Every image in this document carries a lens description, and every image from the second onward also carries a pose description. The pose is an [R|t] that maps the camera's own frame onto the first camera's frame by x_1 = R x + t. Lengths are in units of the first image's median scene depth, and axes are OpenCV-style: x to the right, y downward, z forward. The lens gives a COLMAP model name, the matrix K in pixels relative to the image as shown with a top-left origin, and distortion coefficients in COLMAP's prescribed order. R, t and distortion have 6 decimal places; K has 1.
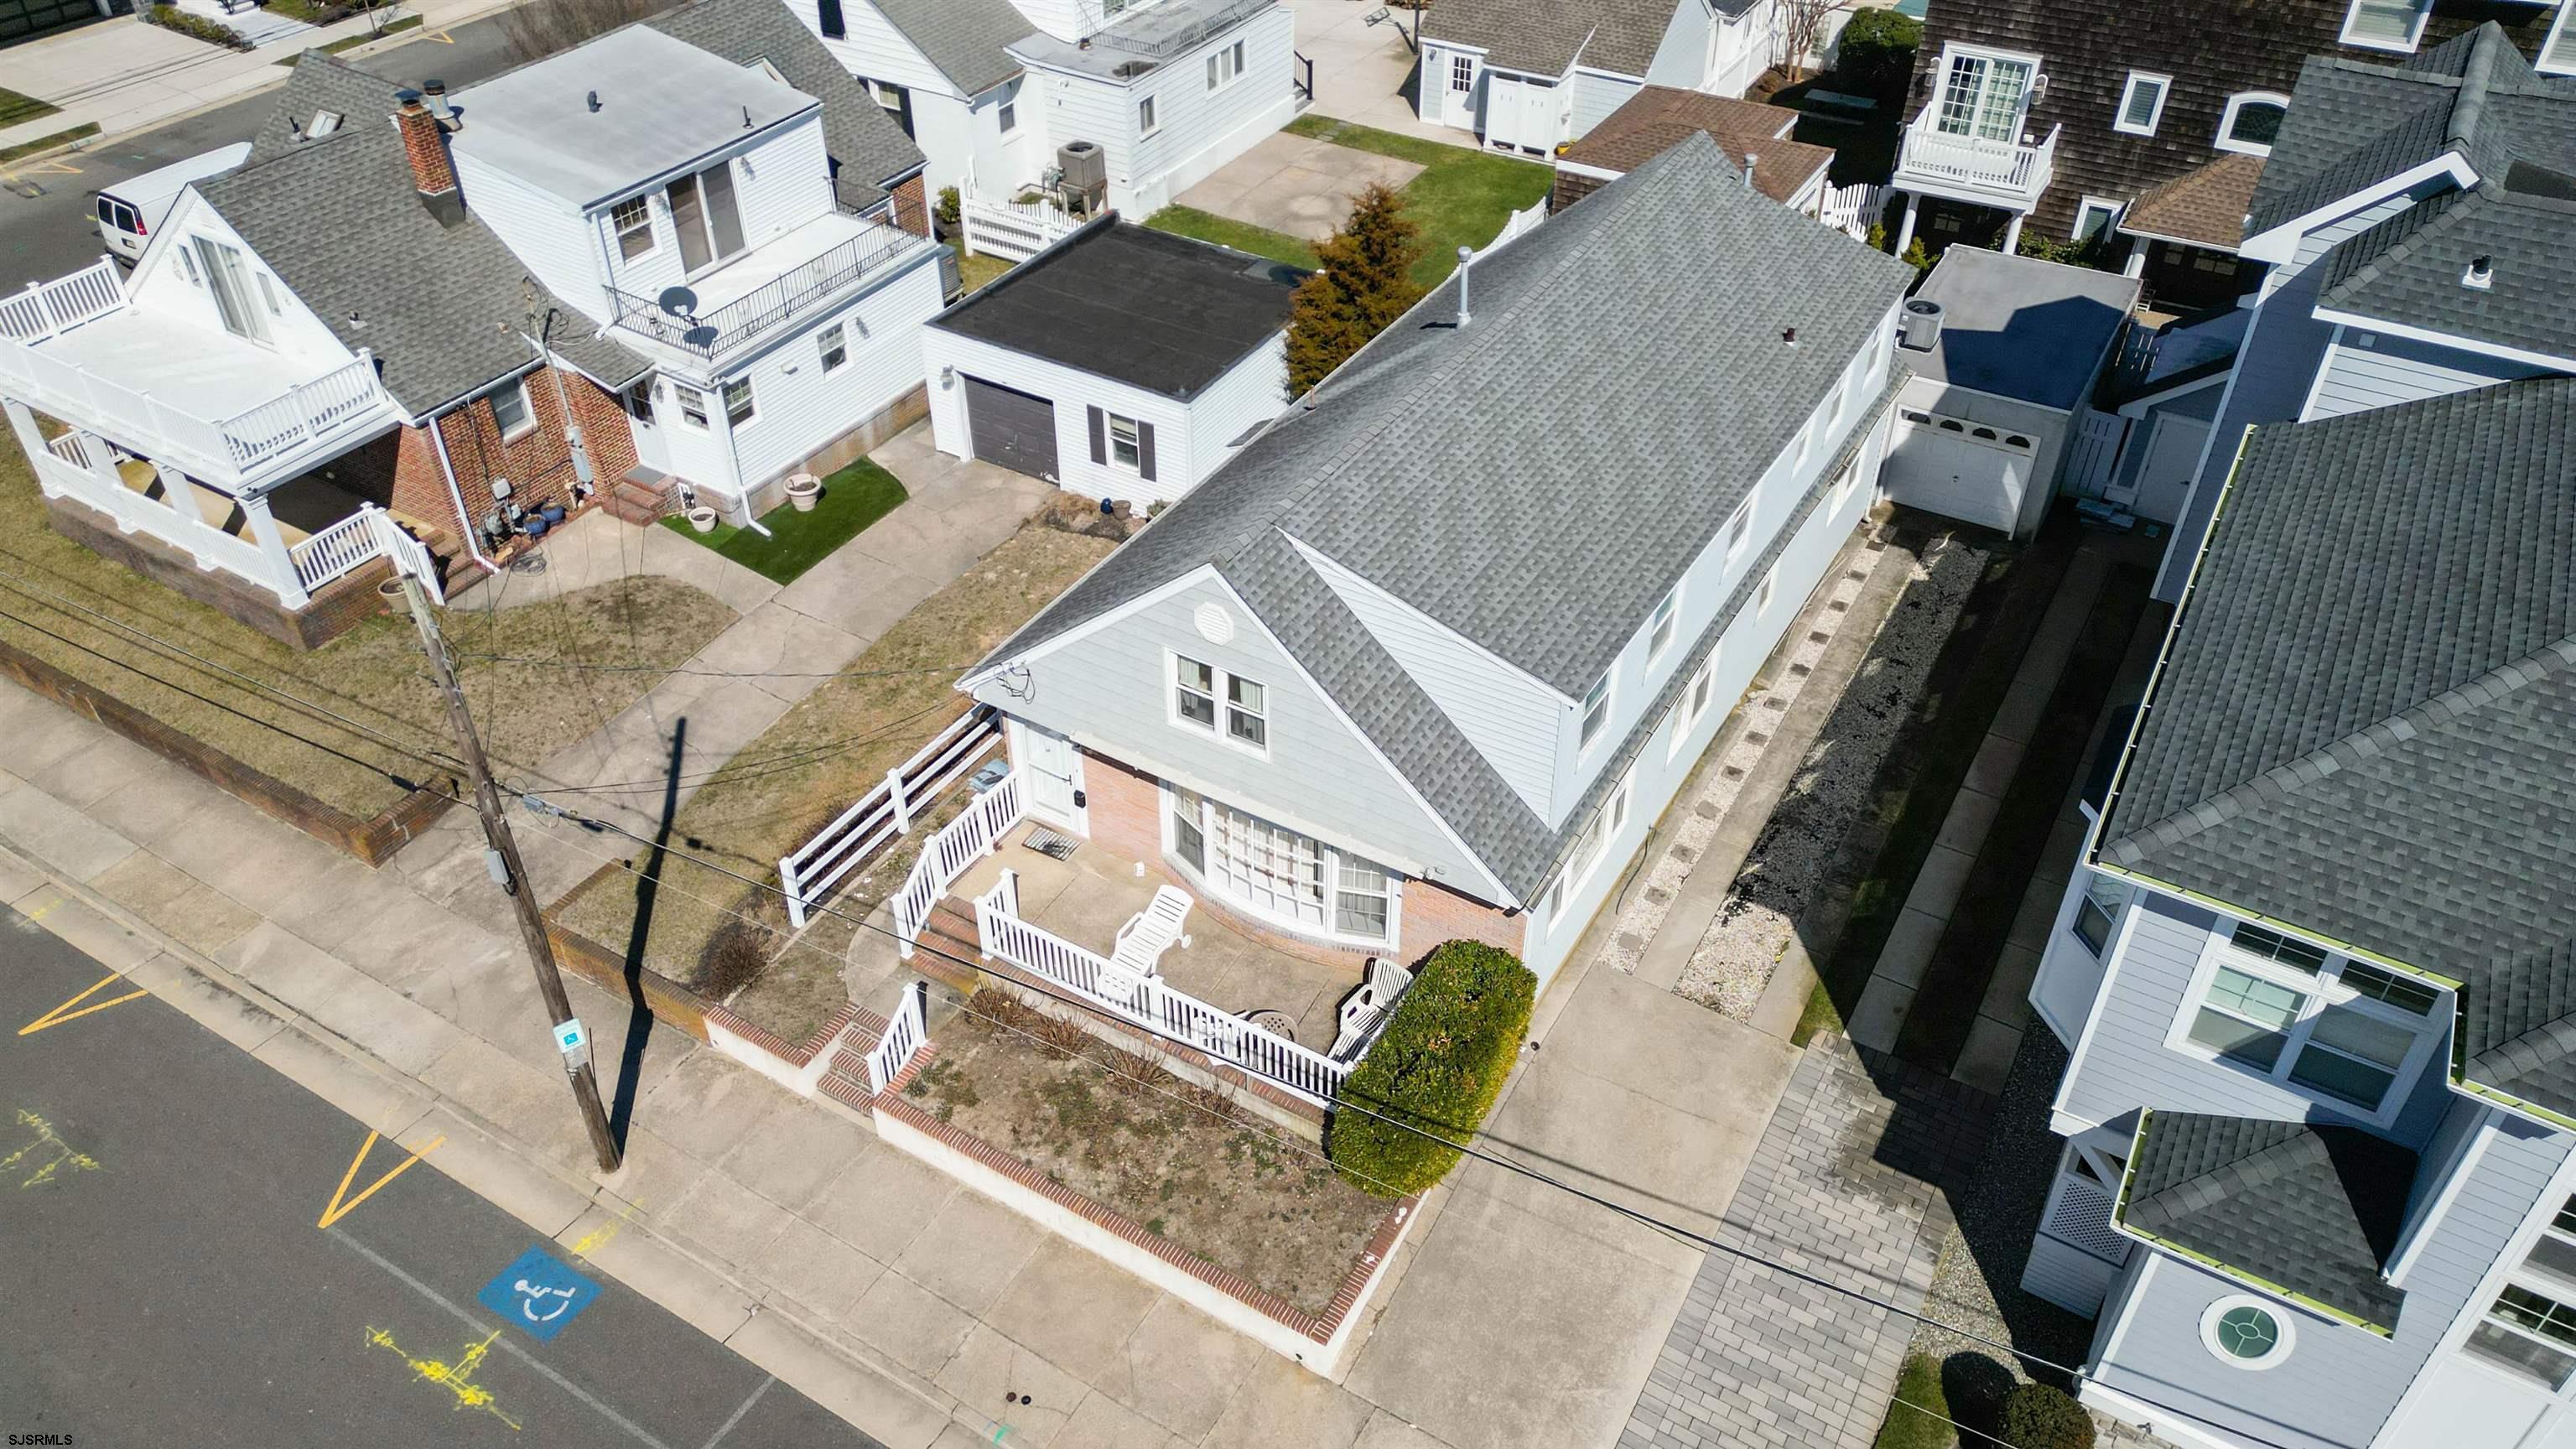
lens RADIAL K [[1805.5, 0, 1275.8], [0, 1805.5, 705.3], [0, 0, 1]] dist [0.086166, -0.086595]
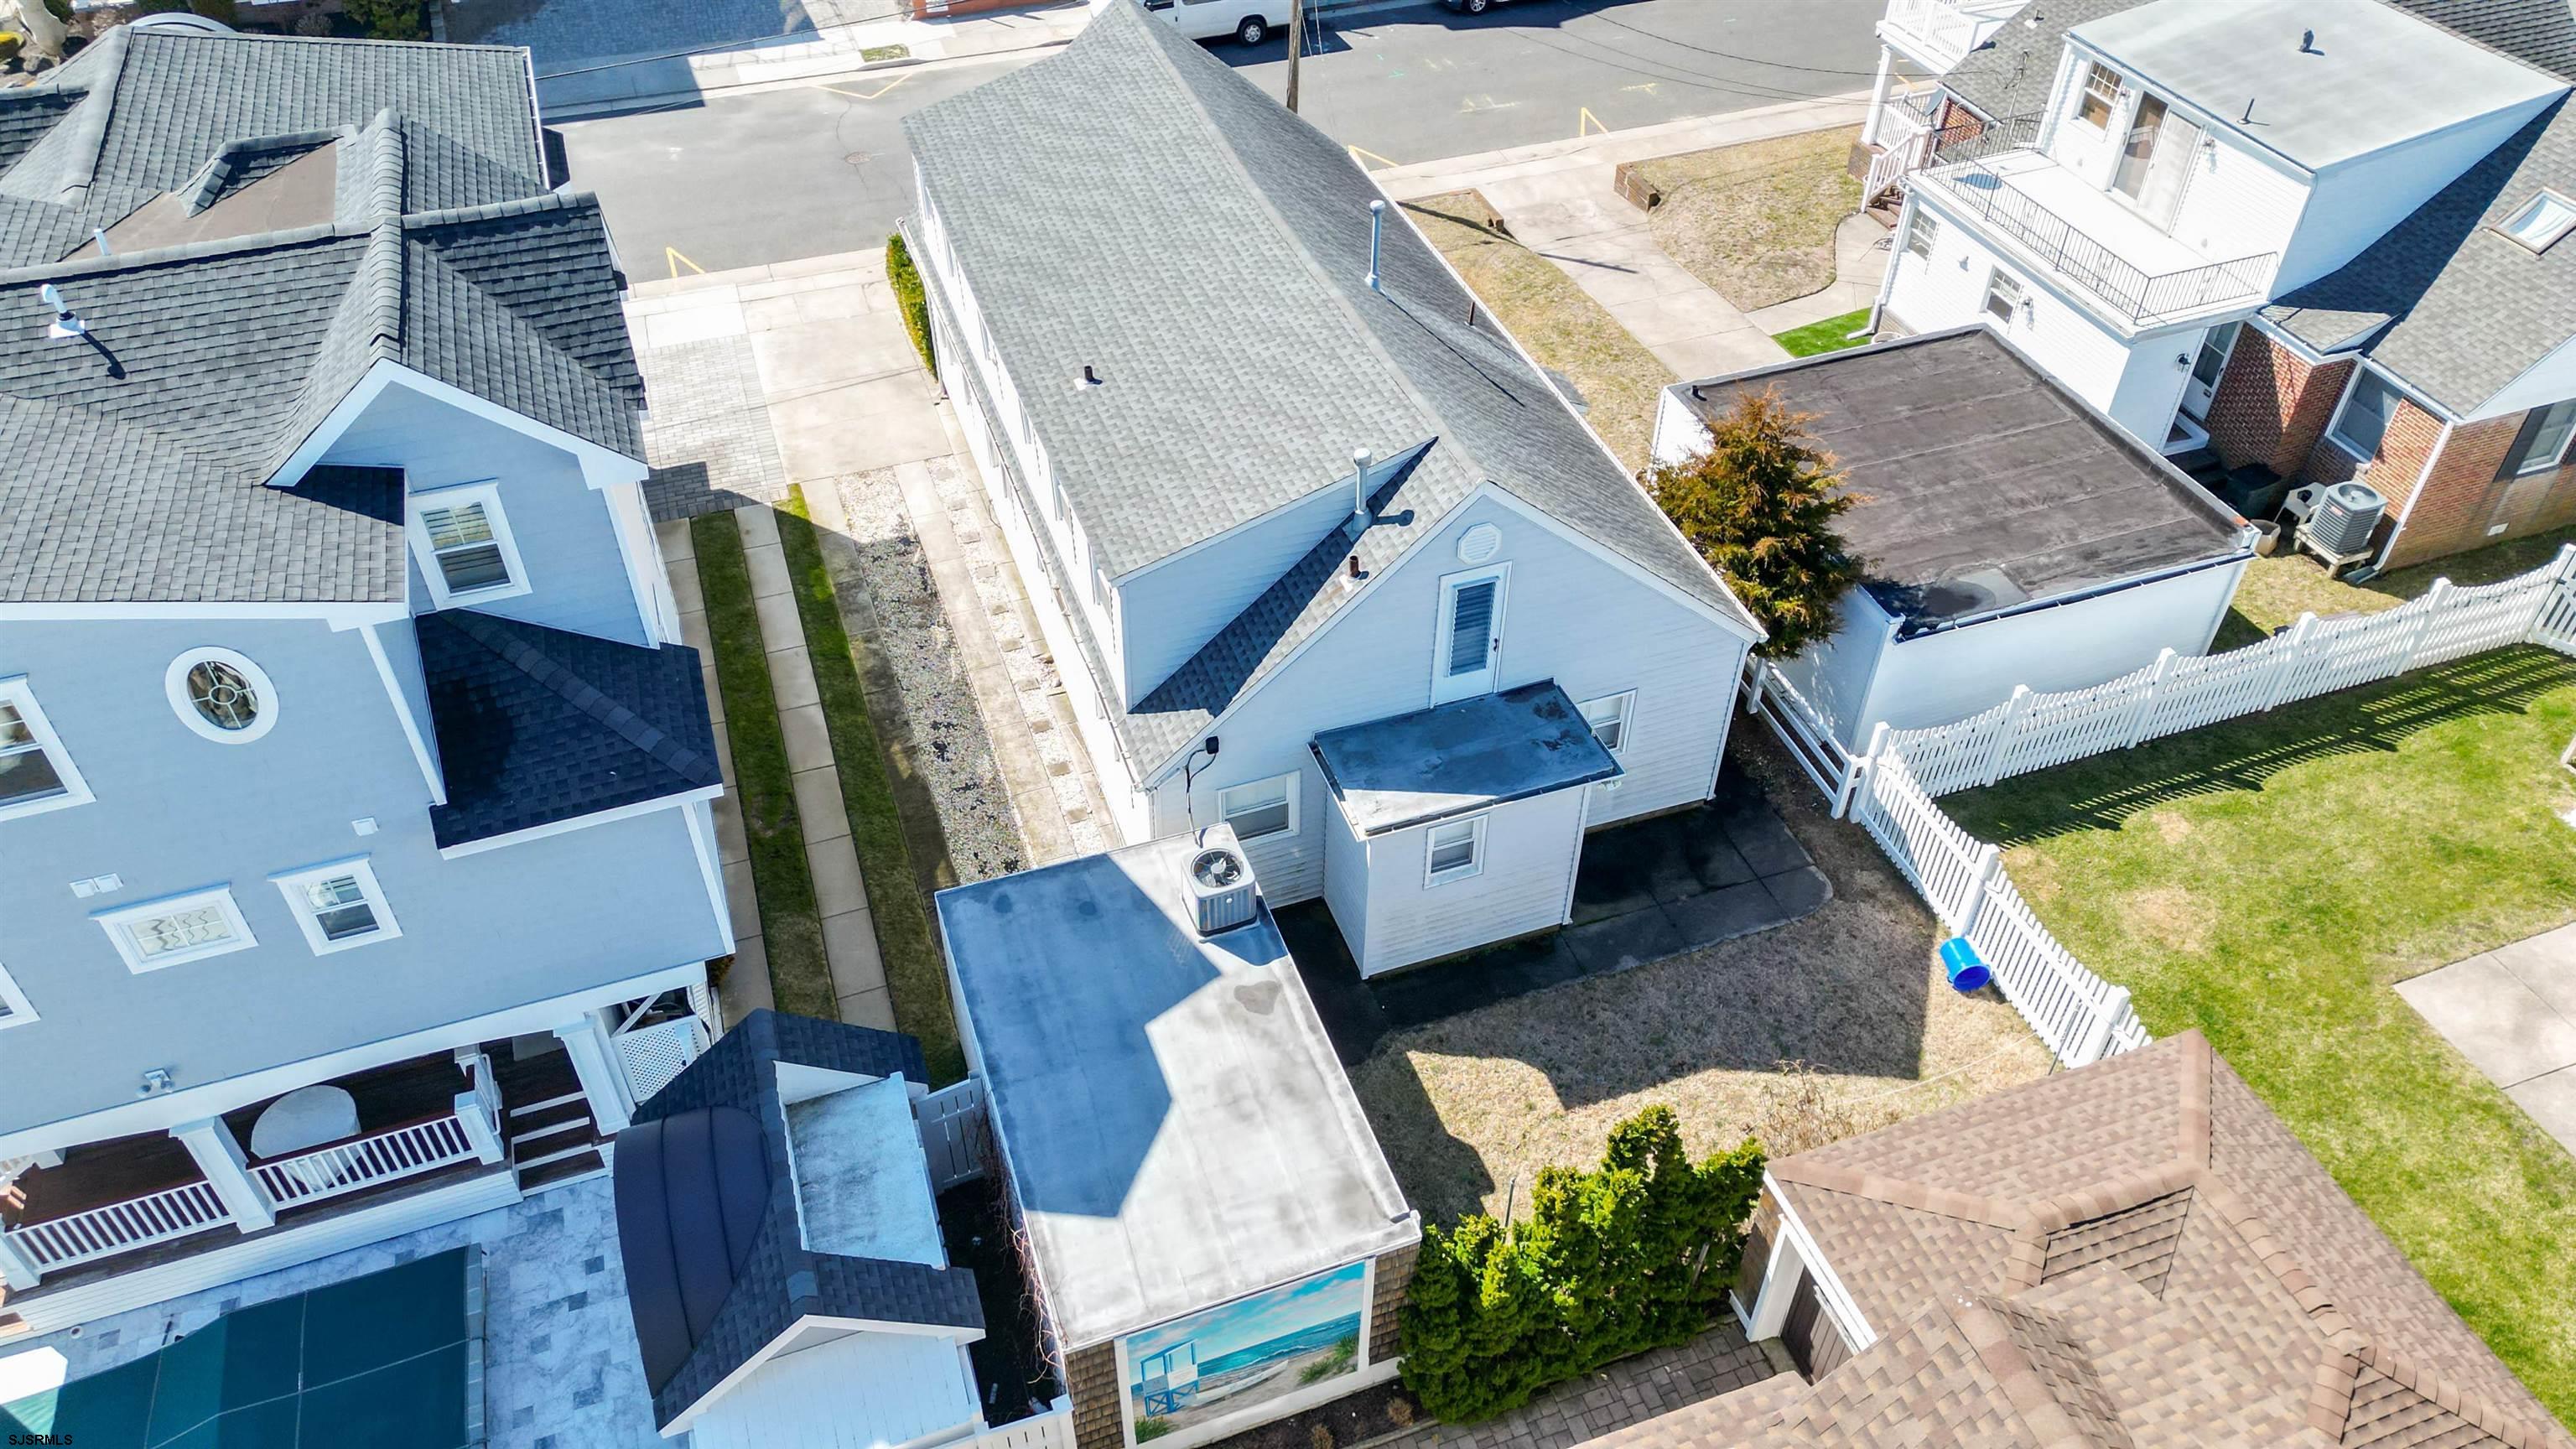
lens RADIAL K [[1805.5, 0, 1275.8], [0, 1805.5, 705.3], [0, 0, 1]] dist [0.086166, -0.086595]
pose [[-0.635186, 0.517008, -0.573796, 0.722918], [-0.474527, 0.324934, 0.818072, -0.813018], [0.609396, 0.791910, 0.038941, 1.022308]]
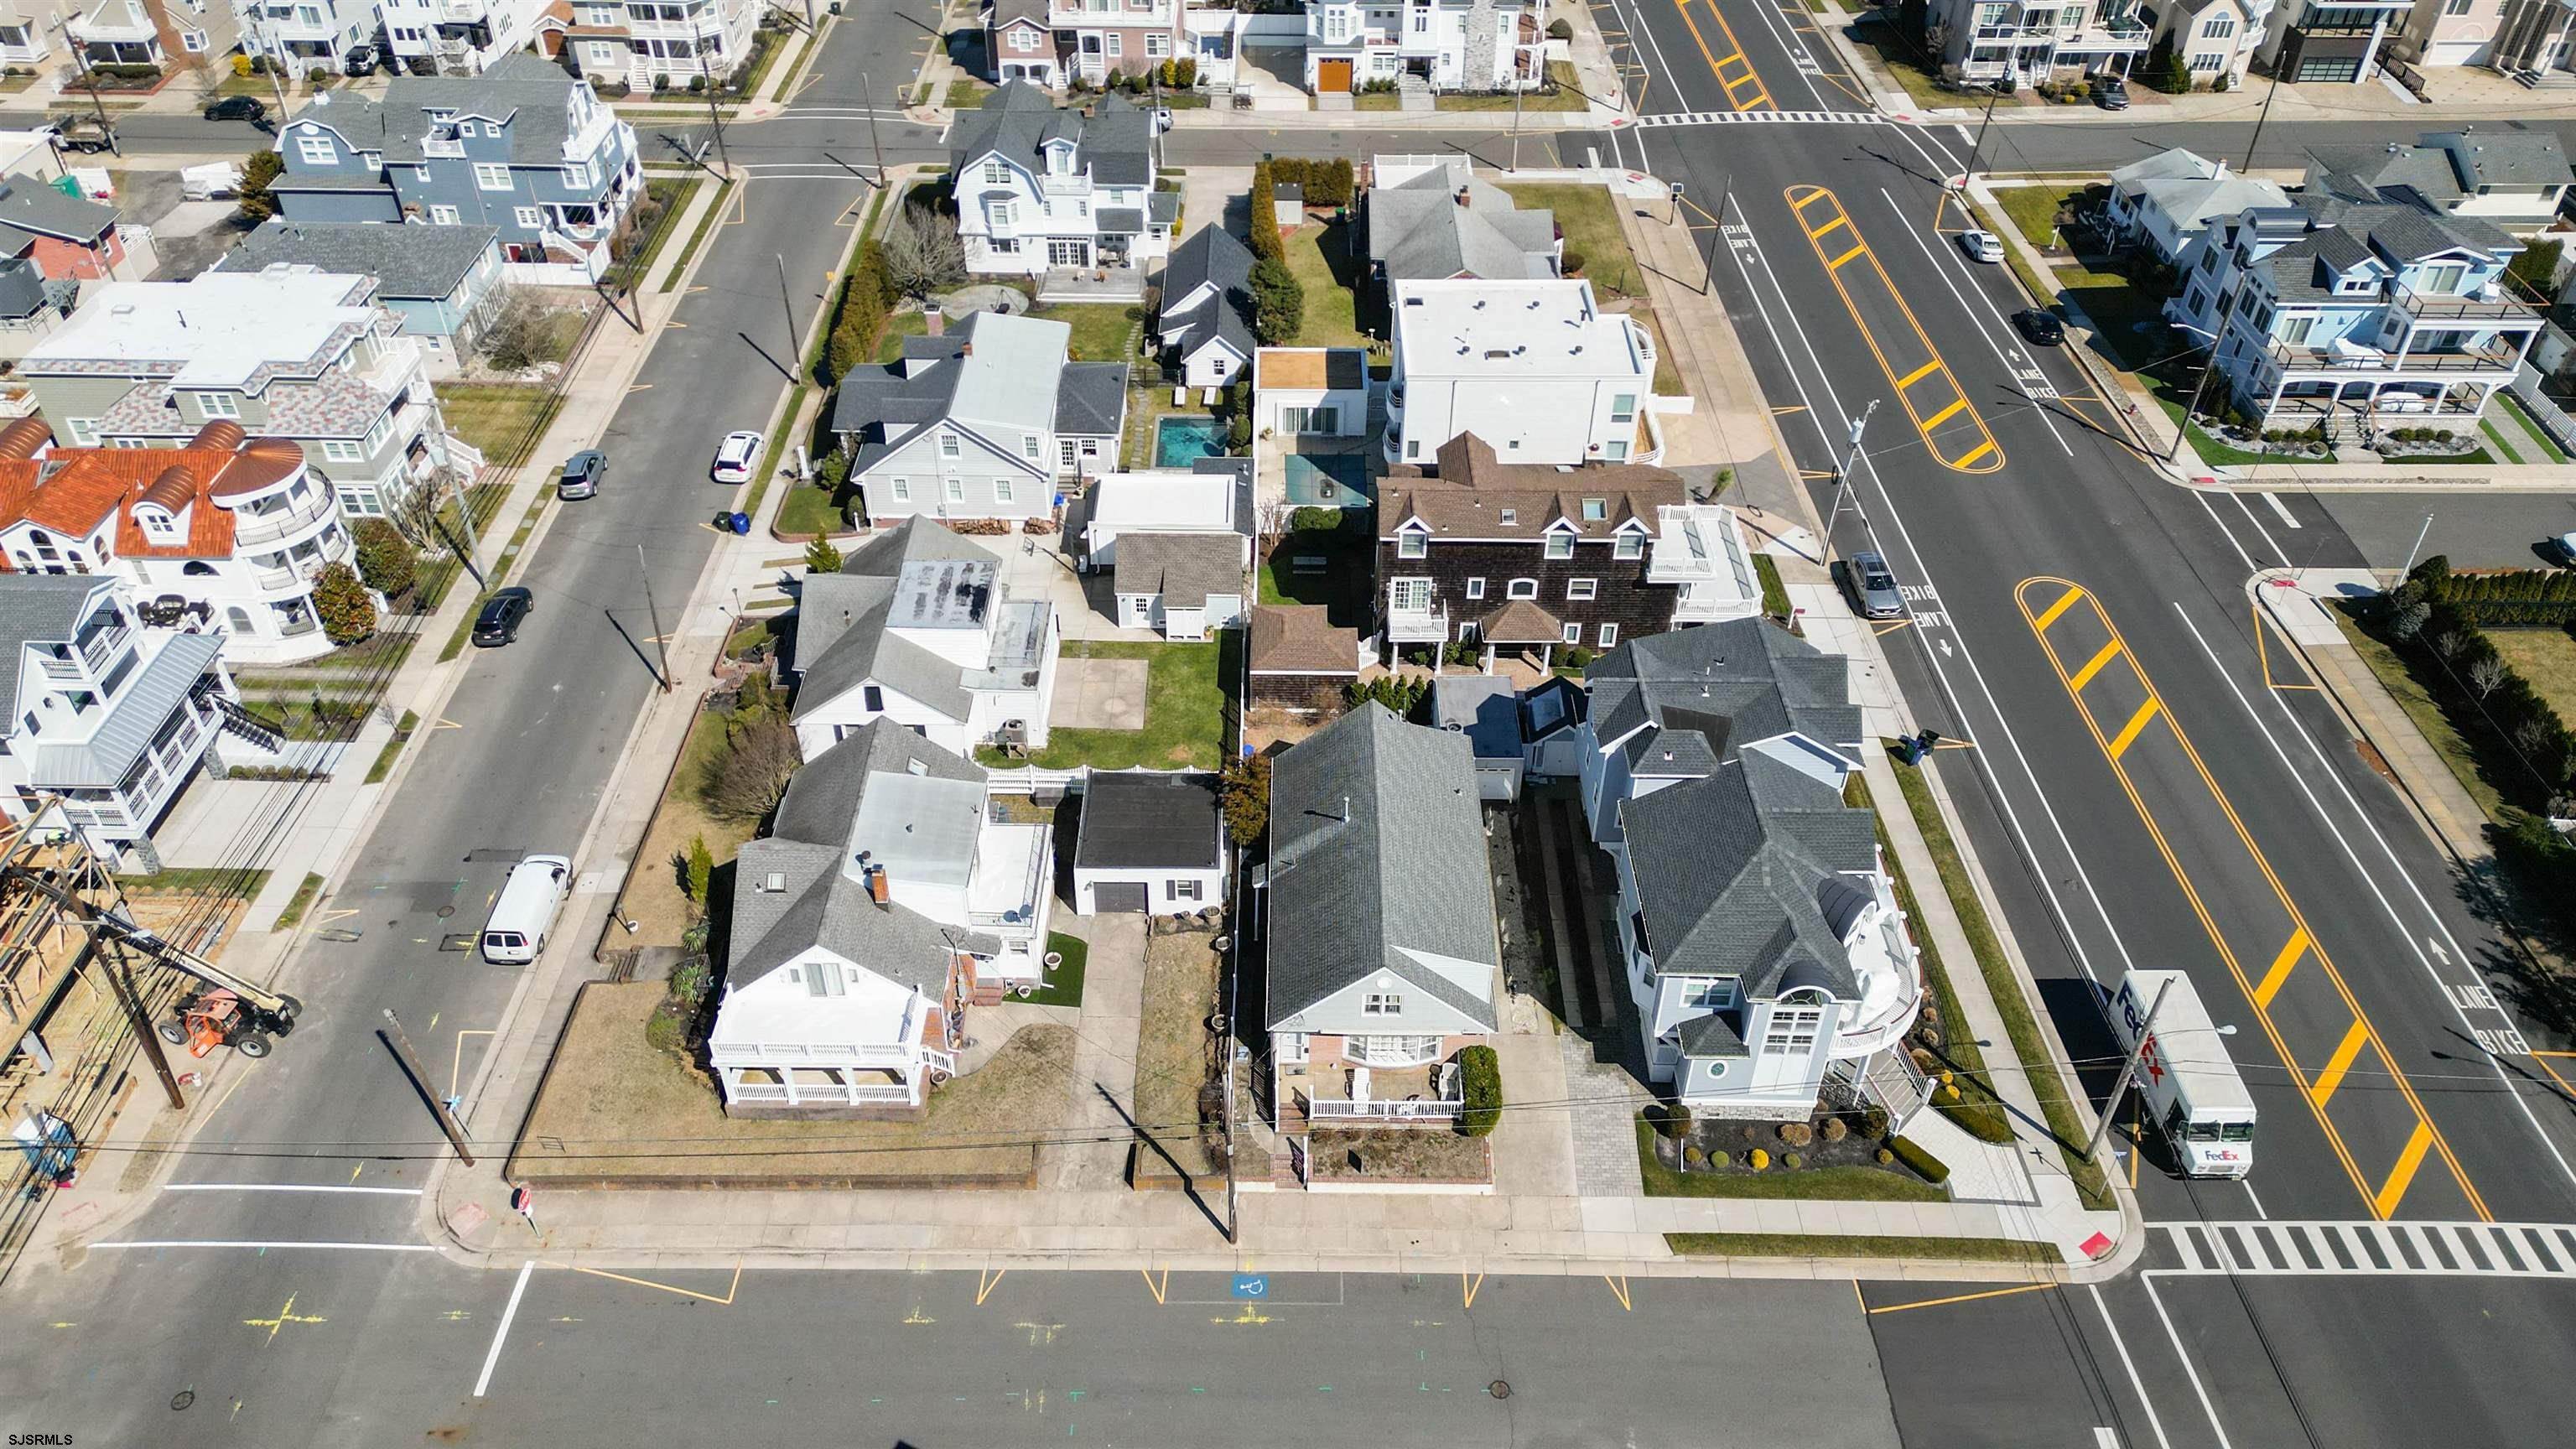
lens RADIAL K [[1782.8, 0, 1280.1], [0, 1782.8, 715.4], [0, 0, 1]] dist [0.139087, -0.131049]
pose [[0.858950, -0.314899, 0.403785, -0.899932], [0.305709, 0.947959, 0.088966, -0.567471], [-0.410787, 0.047024, 0.910518, -1.215962]]
